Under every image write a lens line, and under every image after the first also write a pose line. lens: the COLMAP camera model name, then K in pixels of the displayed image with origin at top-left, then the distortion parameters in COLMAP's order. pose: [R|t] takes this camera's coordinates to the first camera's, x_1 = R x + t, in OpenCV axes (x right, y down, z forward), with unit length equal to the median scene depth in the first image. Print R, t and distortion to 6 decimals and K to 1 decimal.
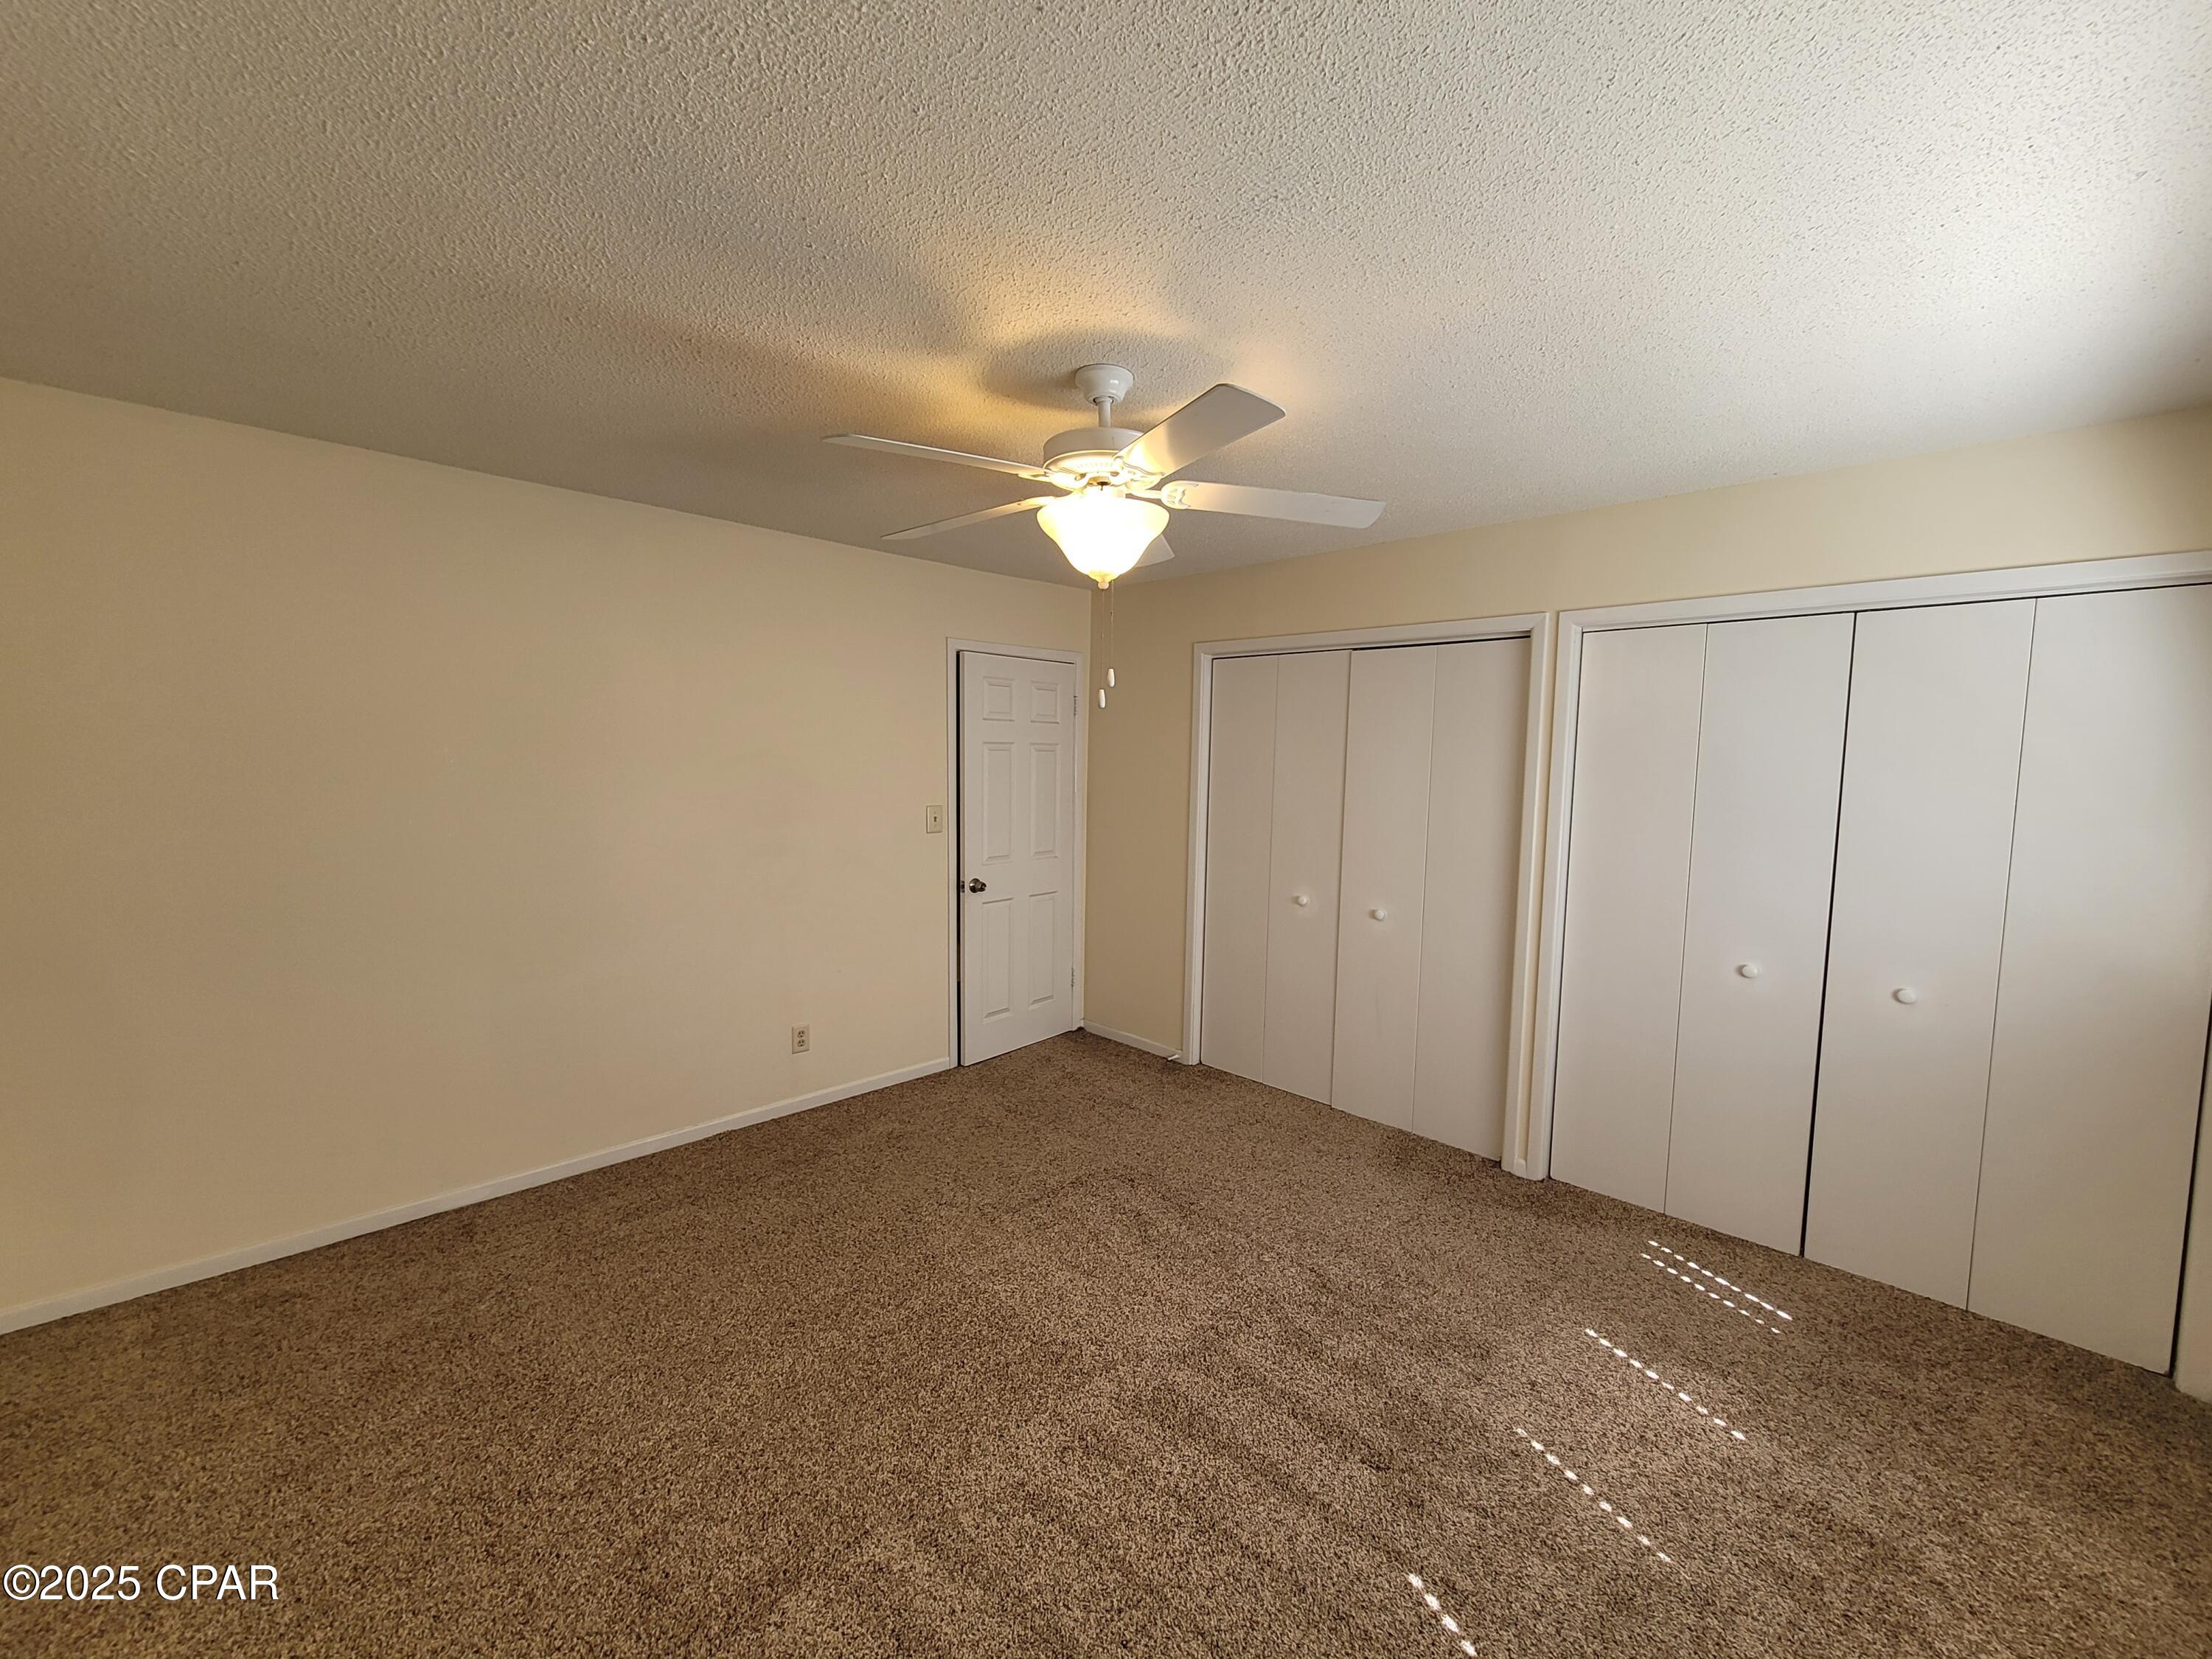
lens RADIAL K [[892.1, 0, 1116.9], [0, 892.1, 828.9], [0, 0, 1]] dist [0.001589, -0.000004]
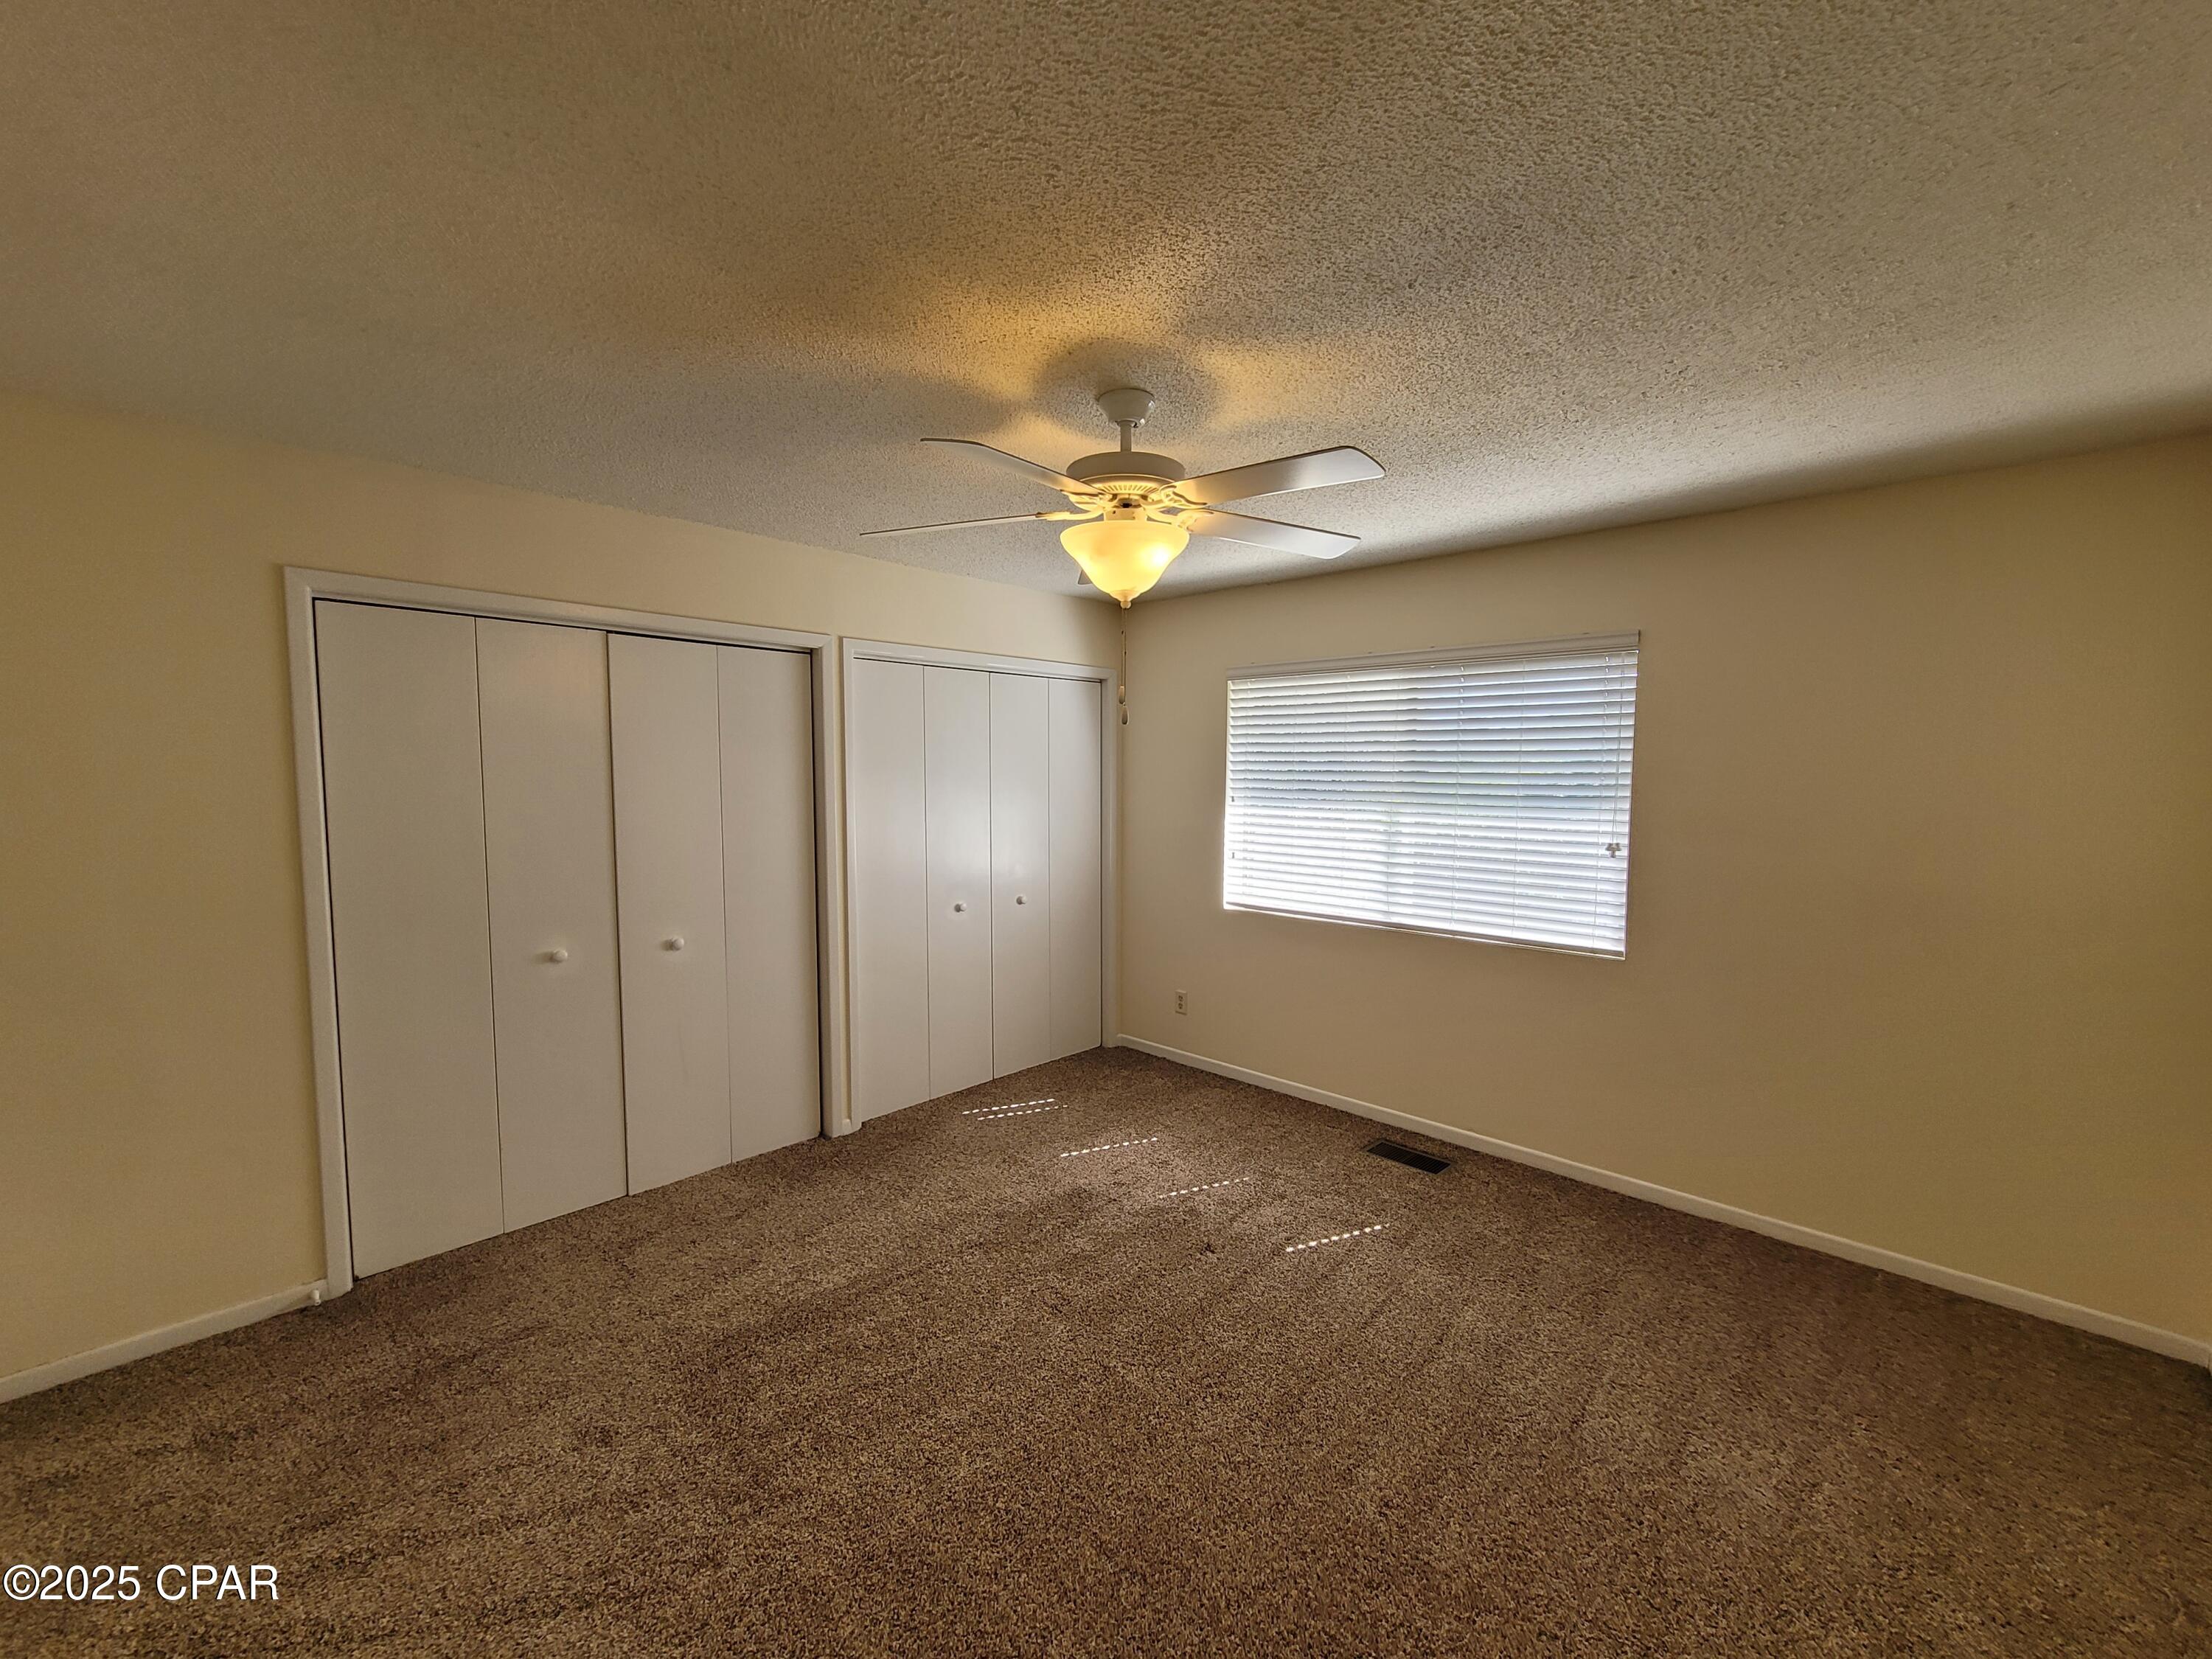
lens RADIAL K [[892.1, 0, 1116.5], [0, 892.1, 831.7], [0, 0, 1]] dist [0.001589, -0.000004]
pose [[-0.011869, -0.085131, 0.996299, -0.692047], [0.076346, 0.993384, 0.085792, -0.066670], [-0.997011, 0.077081, -0.005291, 0.682551]]
